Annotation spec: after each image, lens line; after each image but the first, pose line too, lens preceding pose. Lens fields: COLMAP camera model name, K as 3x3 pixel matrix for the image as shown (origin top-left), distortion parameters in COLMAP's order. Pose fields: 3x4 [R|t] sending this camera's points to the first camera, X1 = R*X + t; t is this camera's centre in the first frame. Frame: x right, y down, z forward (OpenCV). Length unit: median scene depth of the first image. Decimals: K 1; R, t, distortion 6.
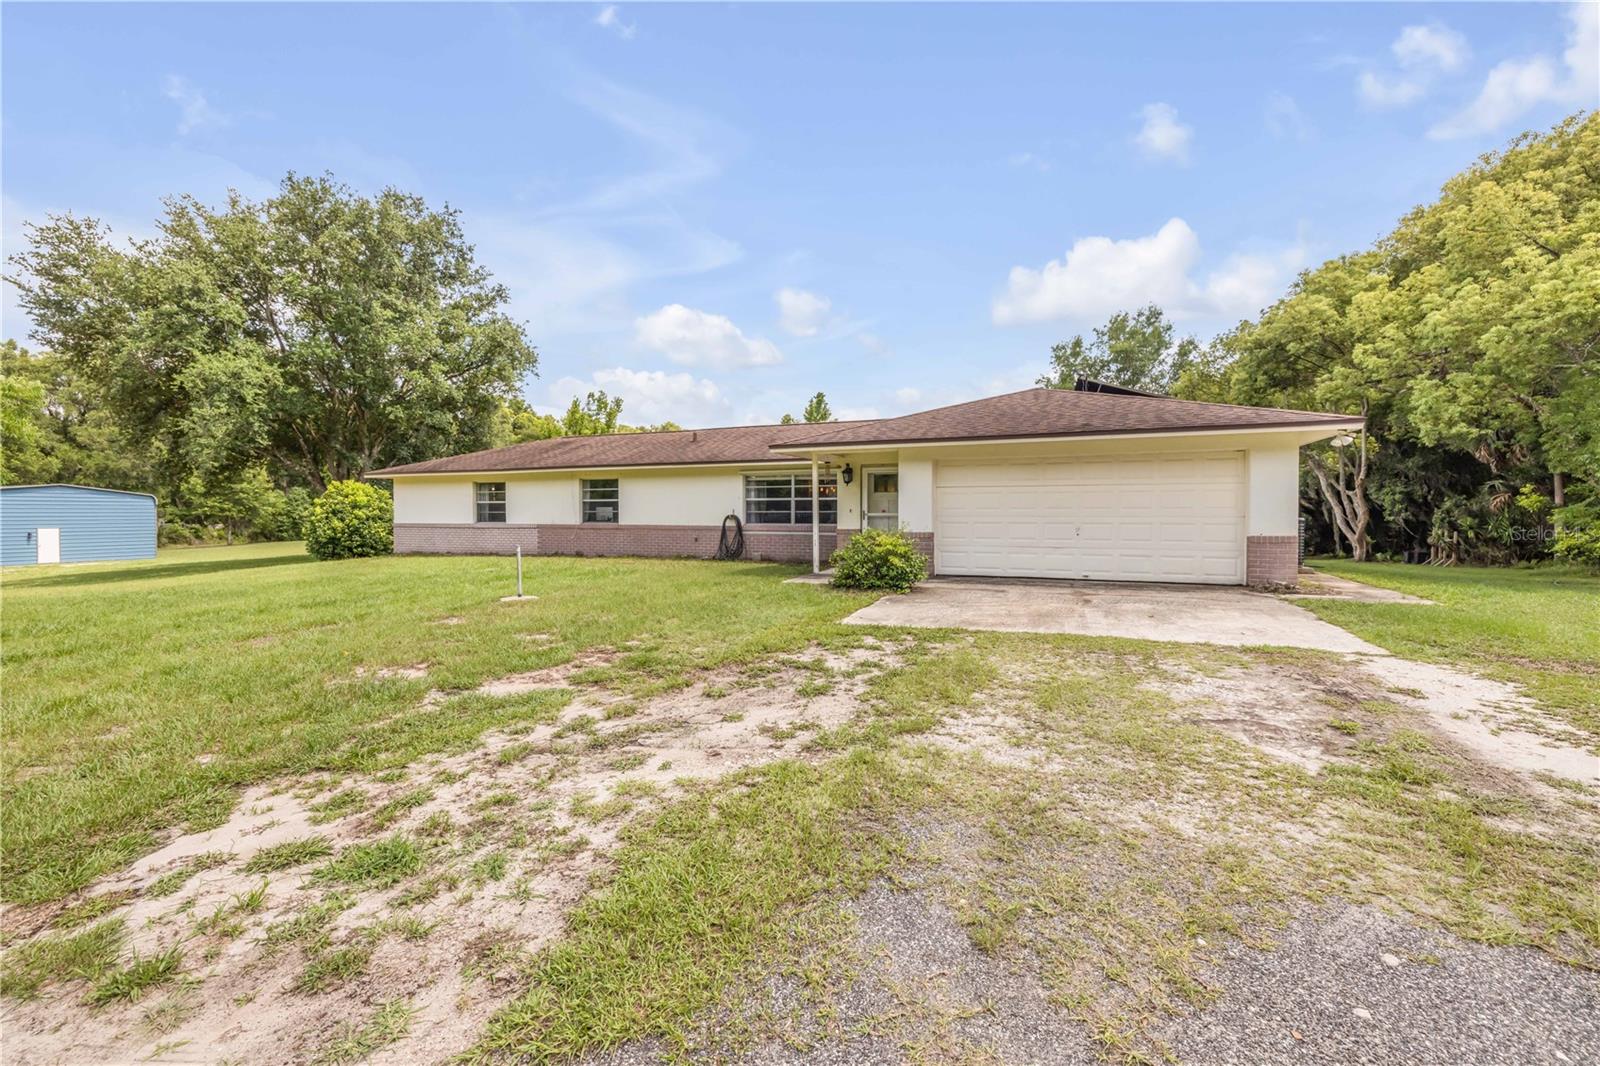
lens RADIAL K [[677.8, 0, 794.5], [0, 677.8, 532.0], [0, 0, 1]] dist [-0.006859, 0.001378]
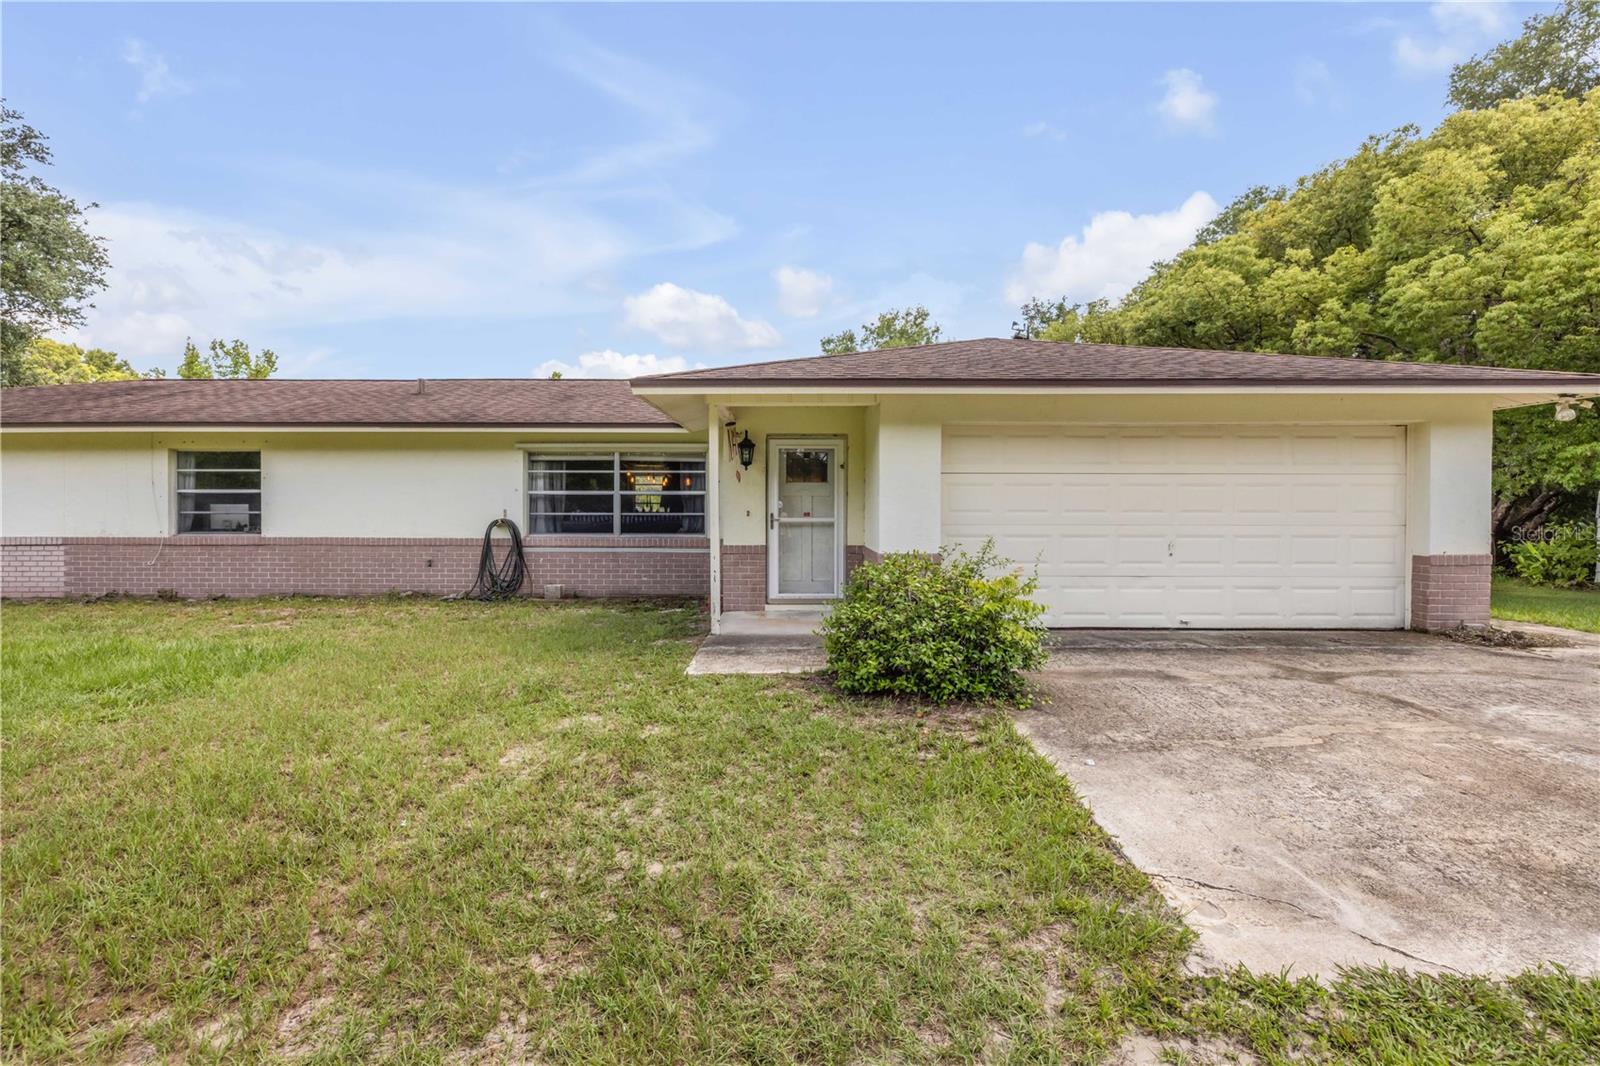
lens RADIAL K [[677.8, 0, 798.8], [0, 677.8, 522.1], [0, 0, 1]] dist [-0.006859, 0.001378]
pose [[0.919919, -0.004614, 0.392081, -0.081552], [0.009292, 0.999906, -0.010034, -0.014044], [-0.391998, 0.012874, 0.919876, 0.356861]]
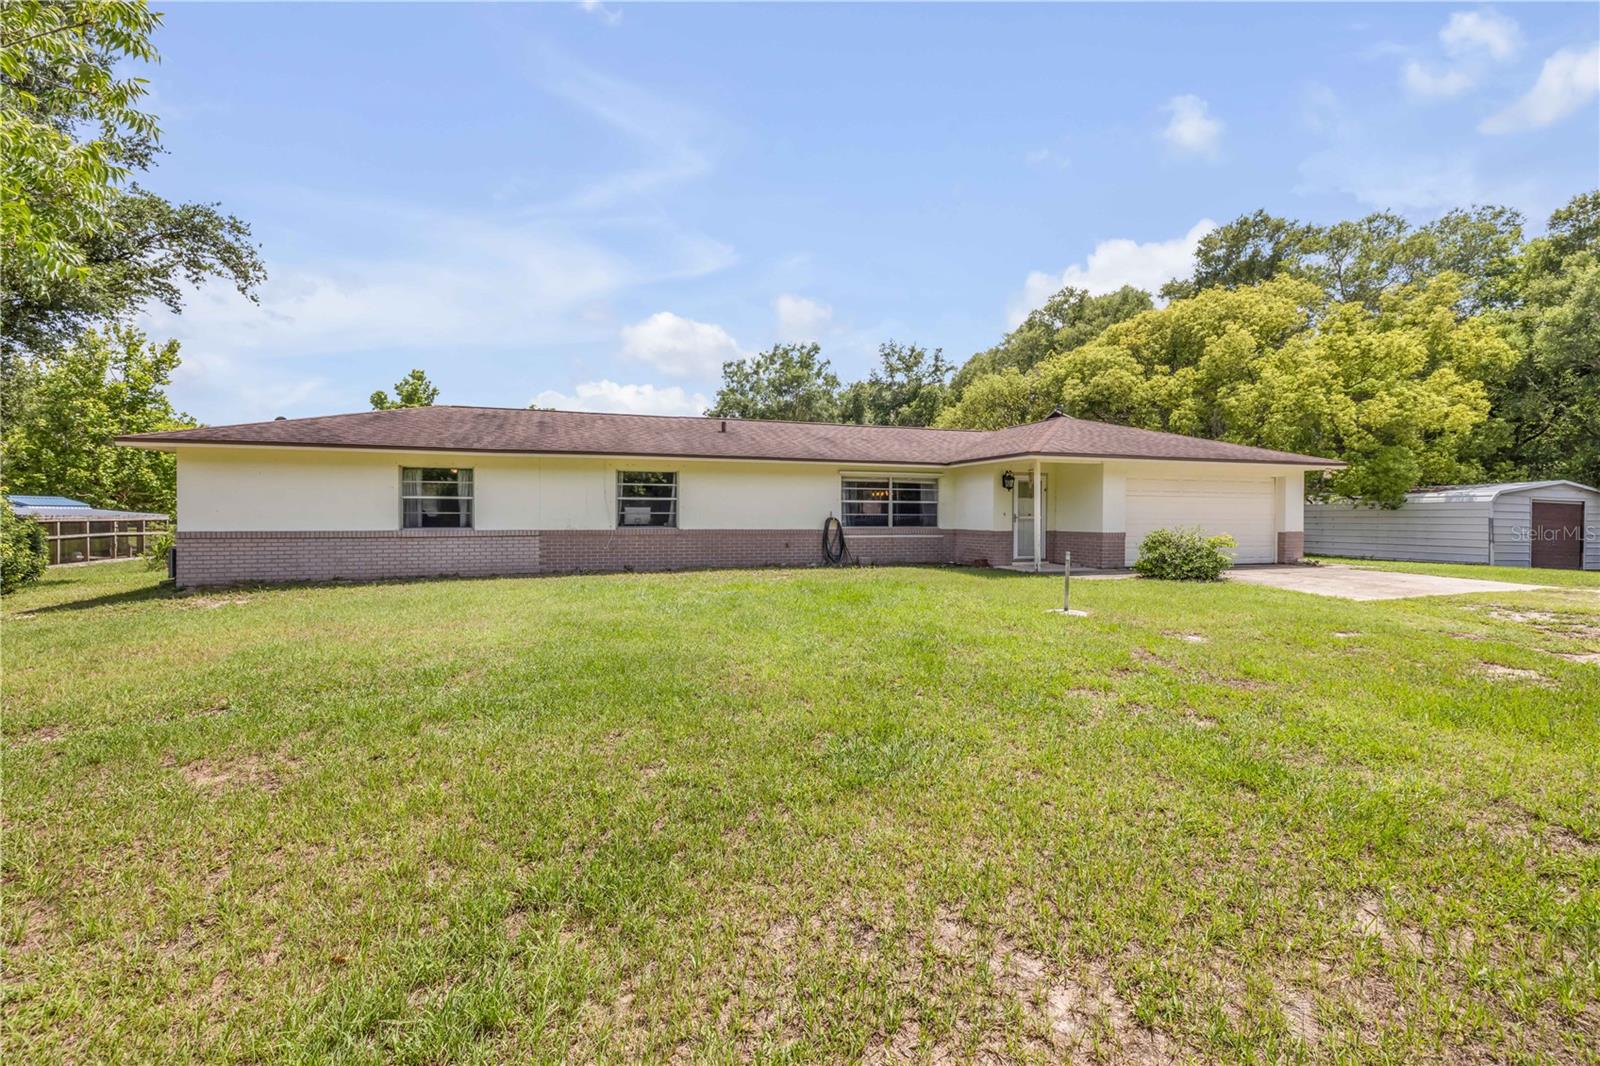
lens RADIAL K [[683.5, 0, 789.9], [0, 683.5, 516.4], [0, 0, 1]] dist [-0.006427, -0.000005]
pose [[0.753473, 0.002363, 0.657474, -0.711361], [0.015081, 0.999668, -0.020876, -0.007874], [-0.657306, 0.025645, 0.753188, 0.311953]]
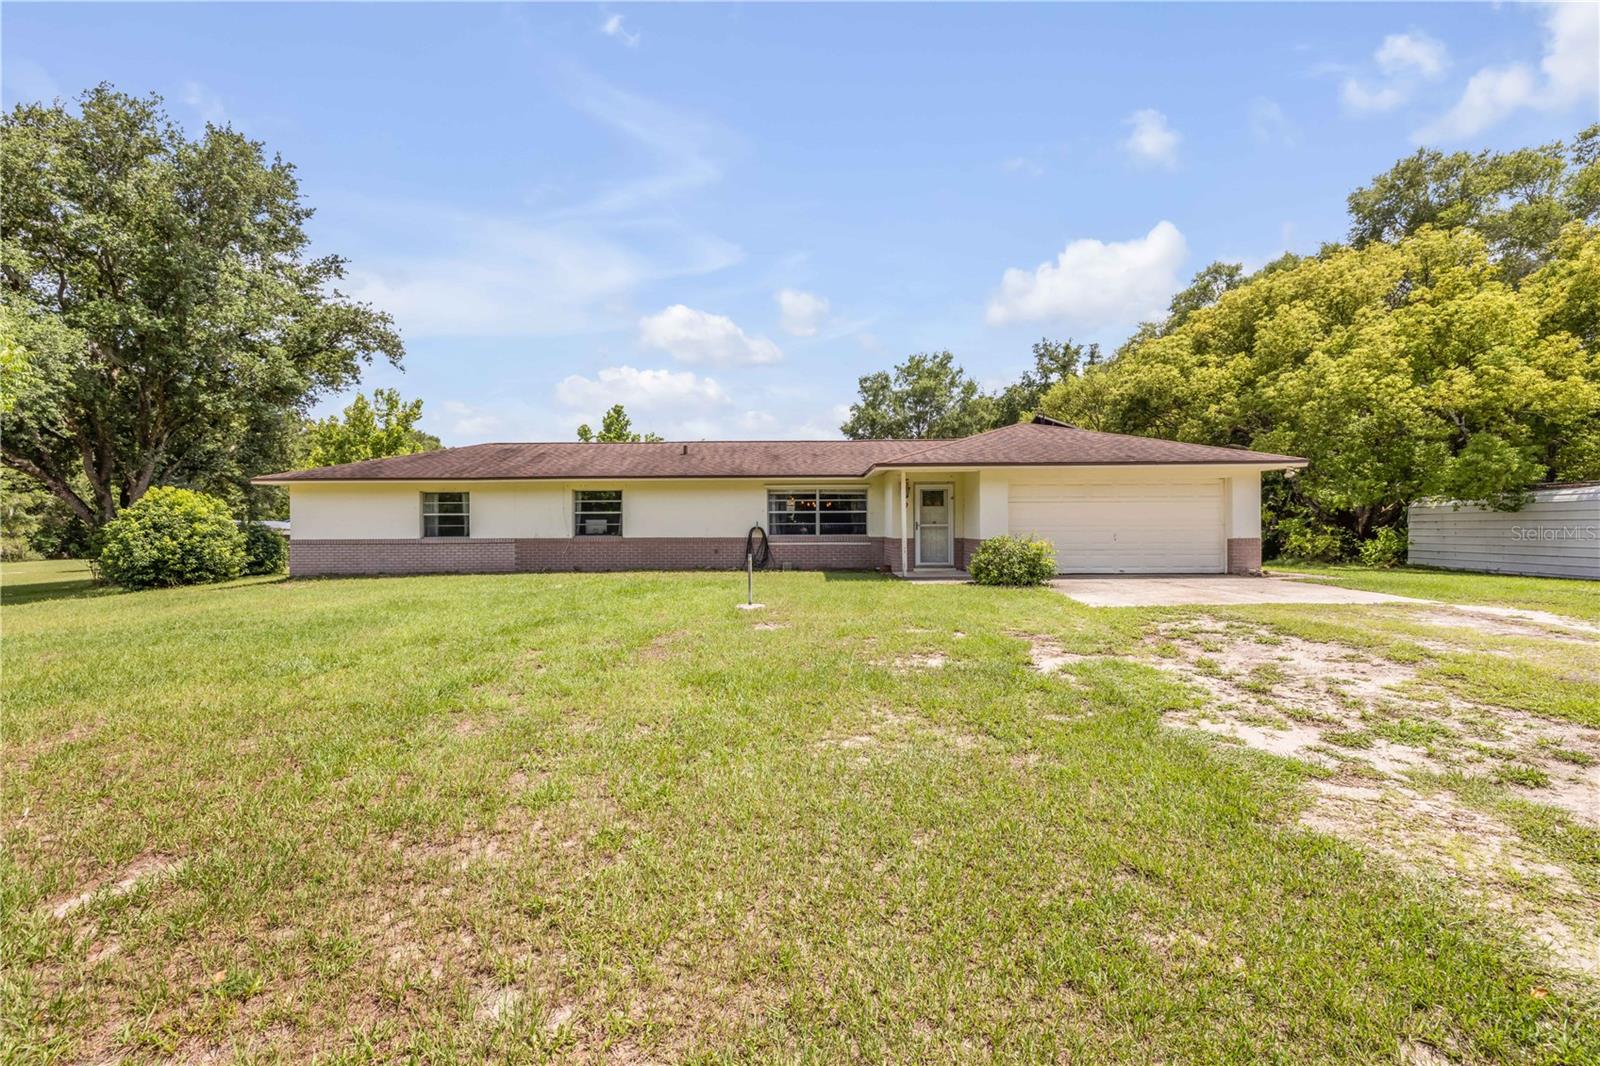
lens RADIAL K [[677.8, 0, 791.6], [0, 677.8, 534.7], [0, 0, 1]] dist [-0.006859, 0.001378]
pose [[0.927246, -0.008489, 0.374358, -0.409284], [0.015206, 0.999772, -0.014992, 0.002818], [-0.374145, 0.019594, 0.927163, 0.011855]]
